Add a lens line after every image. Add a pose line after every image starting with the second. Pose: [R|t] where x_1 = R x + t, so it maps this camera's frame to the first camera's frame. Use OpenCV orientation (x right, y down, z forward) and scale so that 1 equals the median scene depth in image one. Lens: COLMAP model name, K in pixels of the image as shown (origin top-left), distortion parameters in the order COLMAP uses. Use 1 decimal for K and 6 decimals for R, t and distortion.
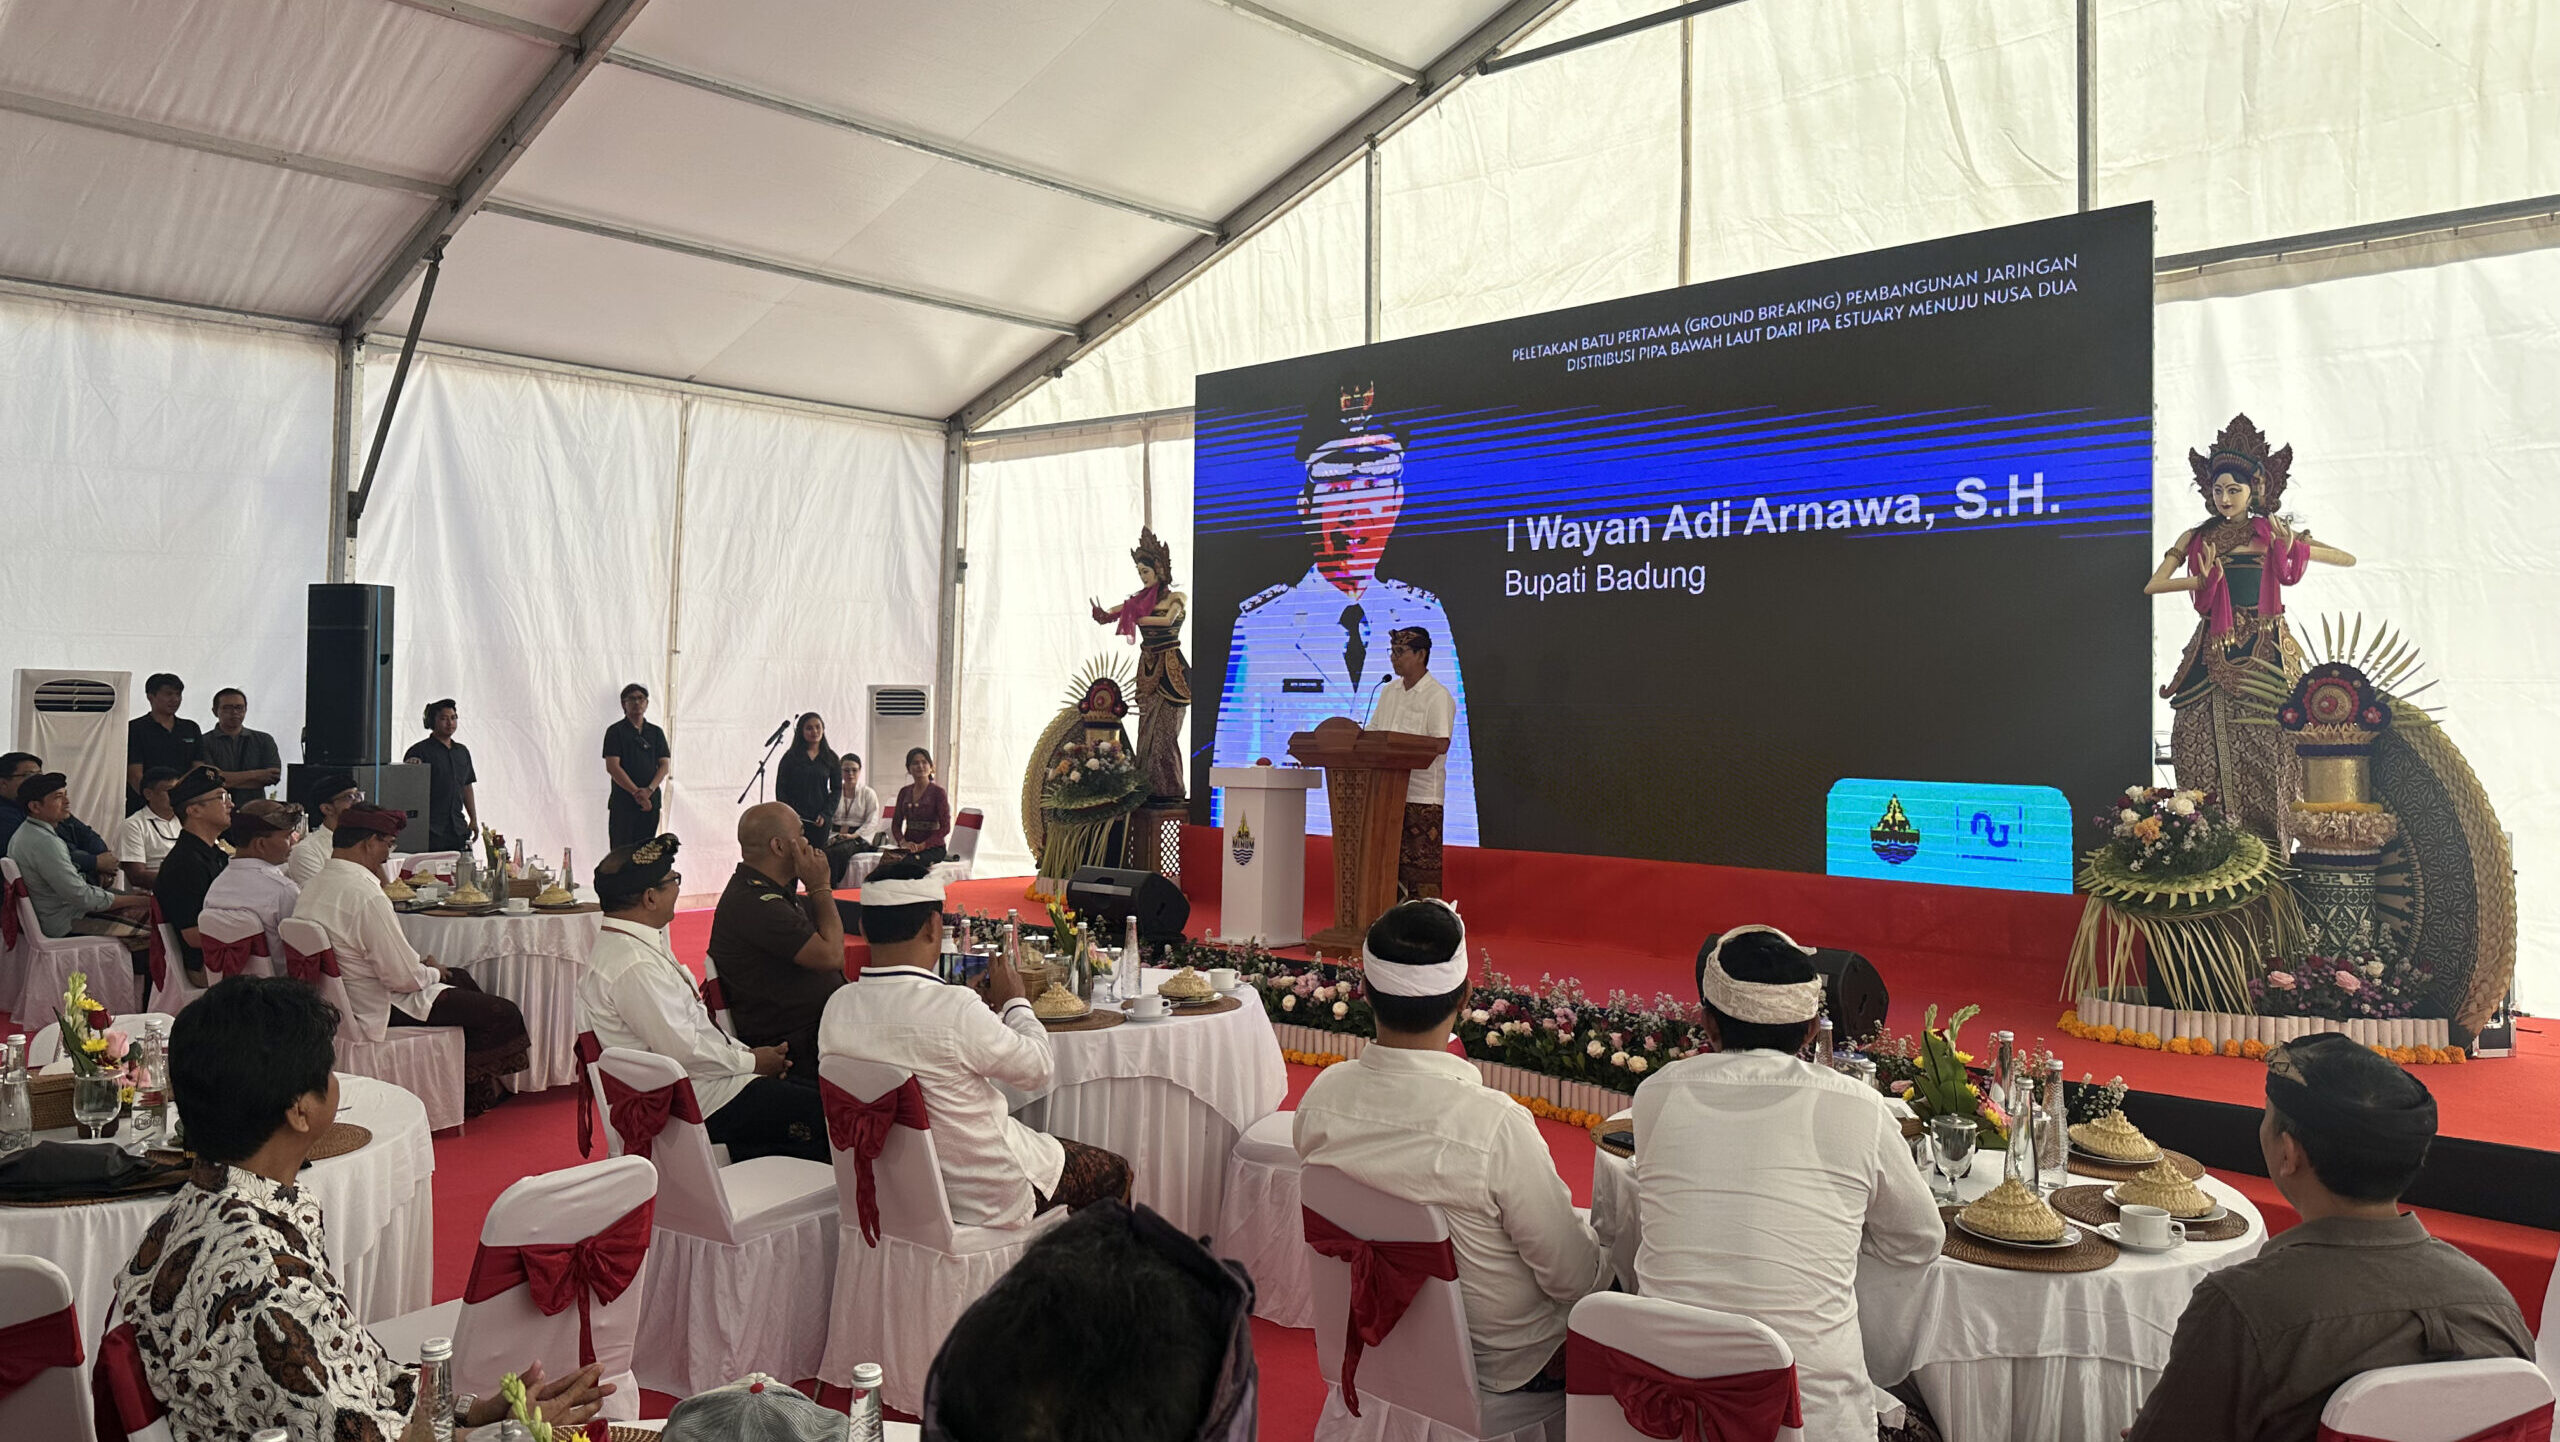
lens RADIAL K [[1746.6, 0, 1280.0], [0, 1746.6, 721.0], [0, 0, 1]] dist [0.108737, -0.153792]
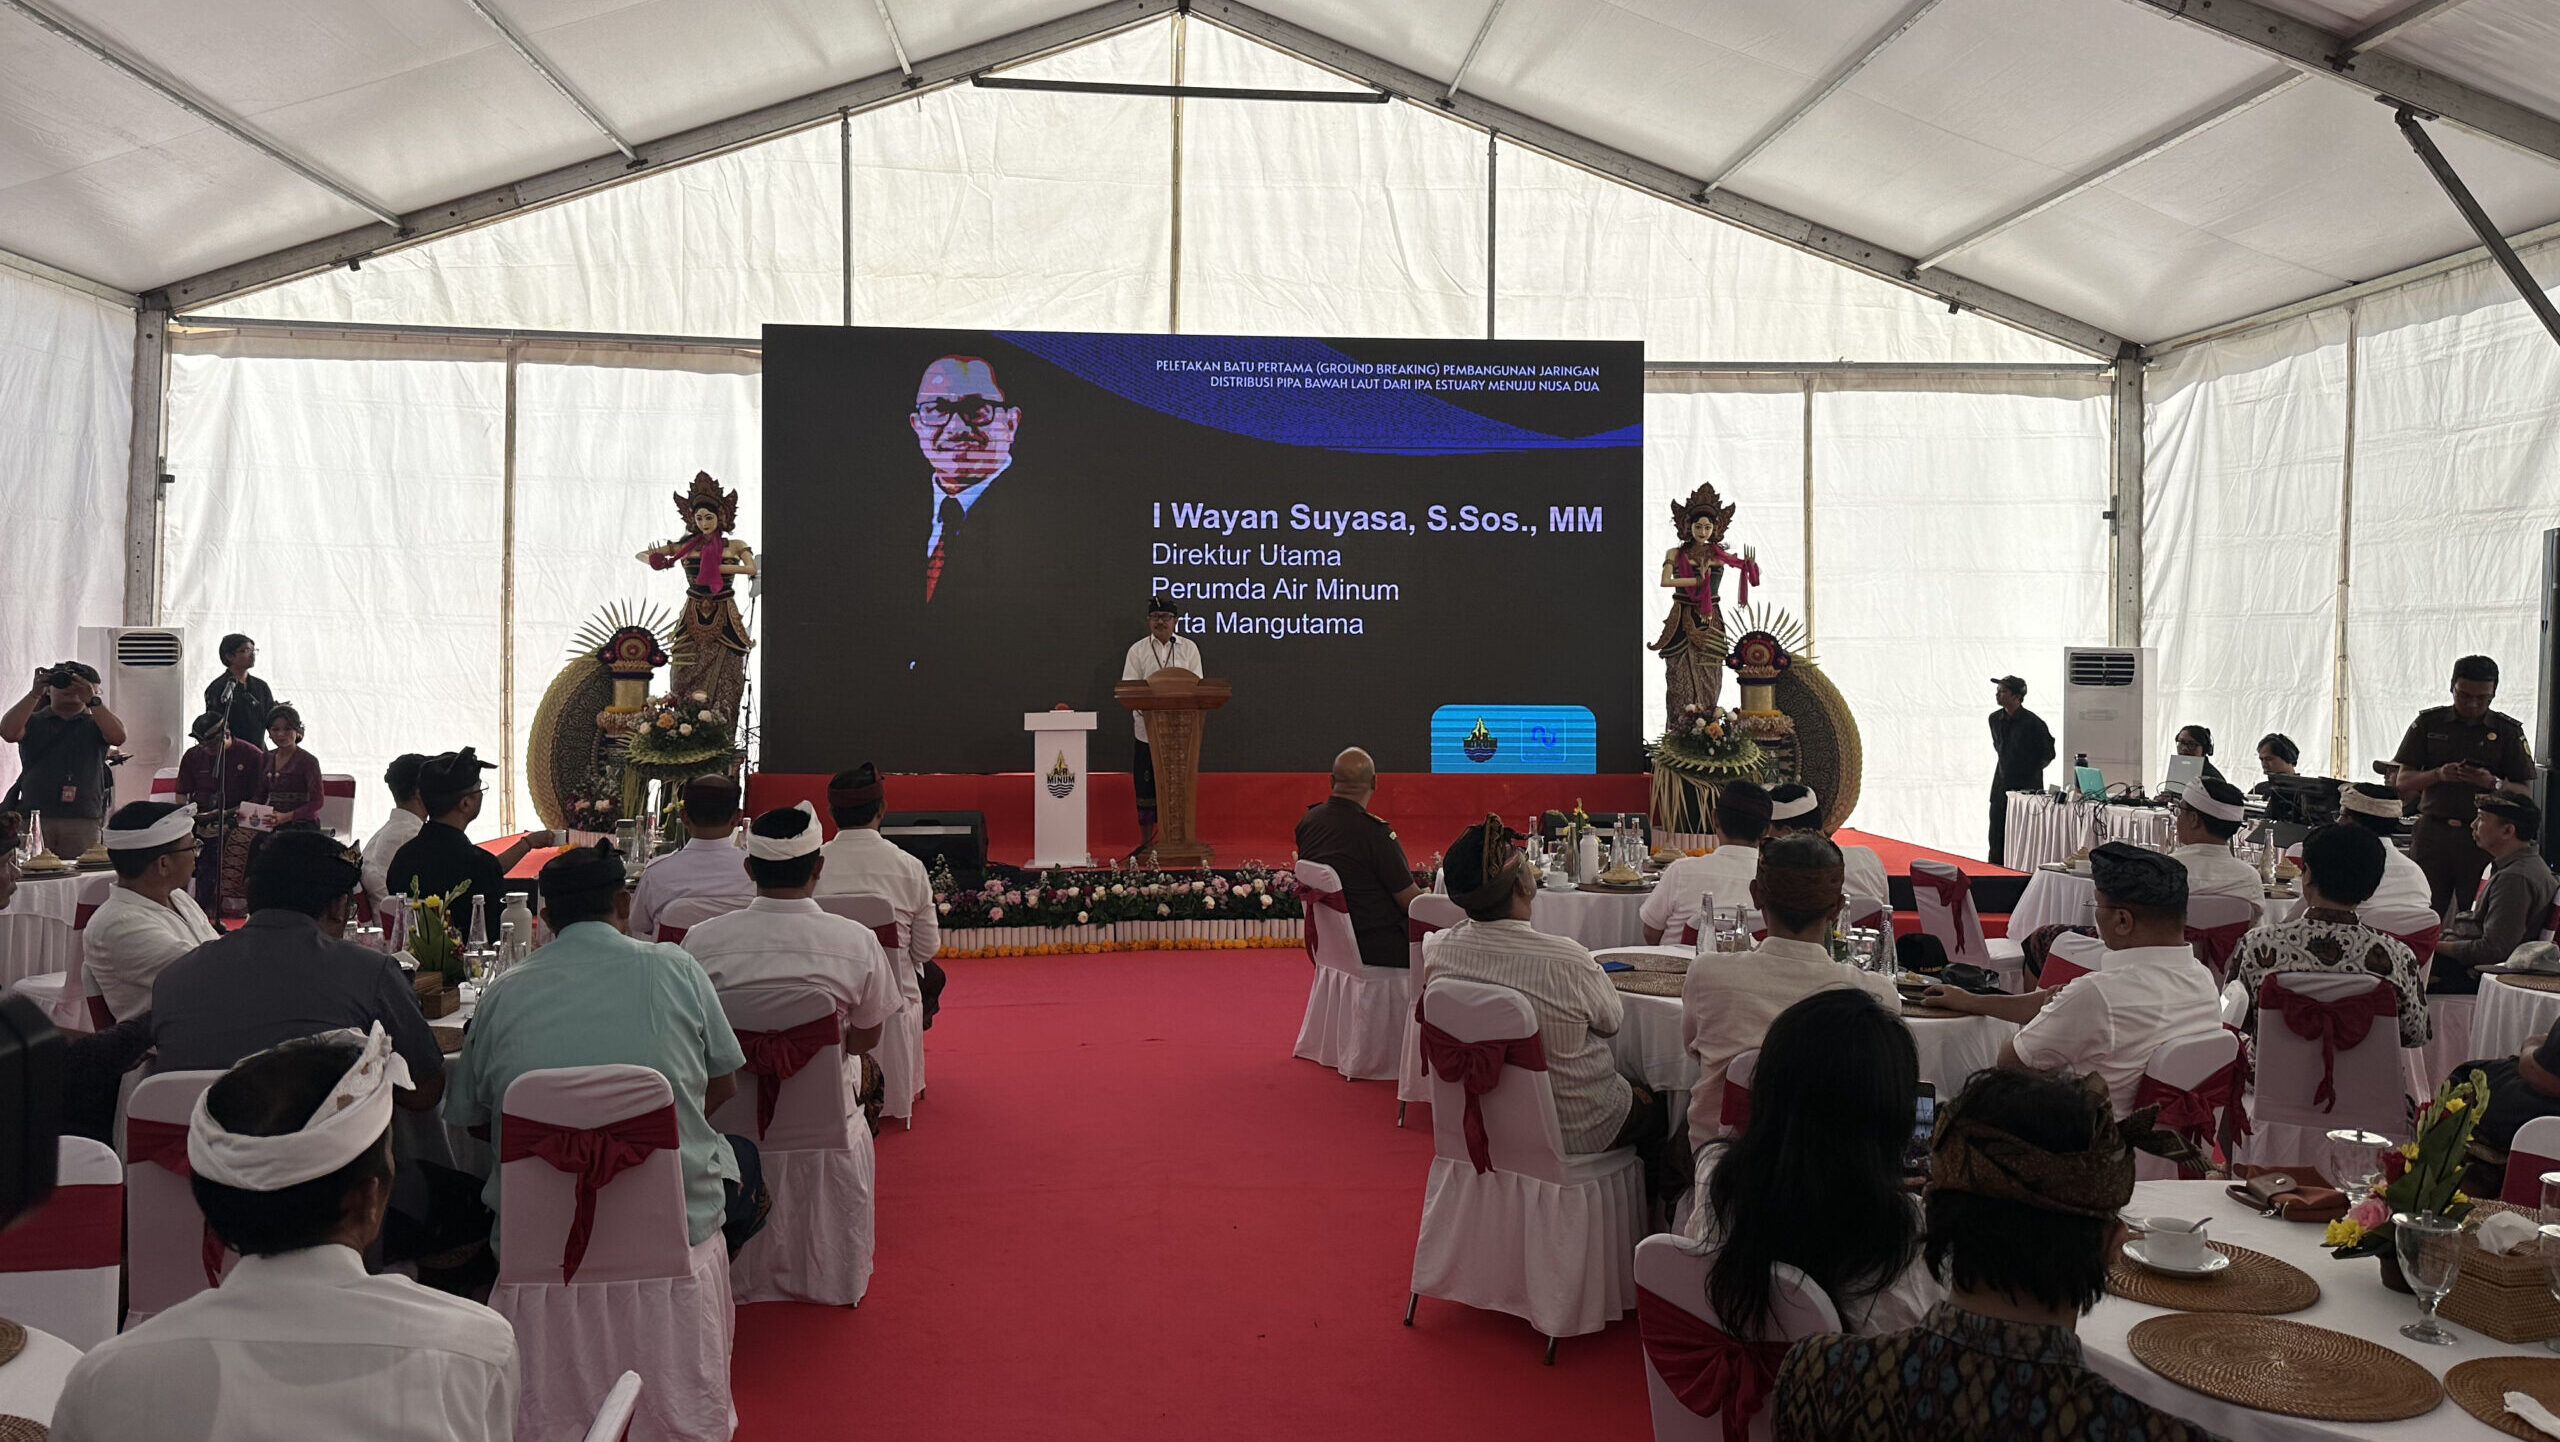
lens RADIAL K [[1746.6, 0, 1280.0], [0, 1746.6, 721.0], [0, 0, 1]] dist [0.108737, -0.153792]
pose [[0.683539, -0.034372, 0.729105, -0.586105], [0.006334, 0.999132, 0.041163, -0.010833], [-0.729887, -0.023519, 0.683163, 0.091393]]
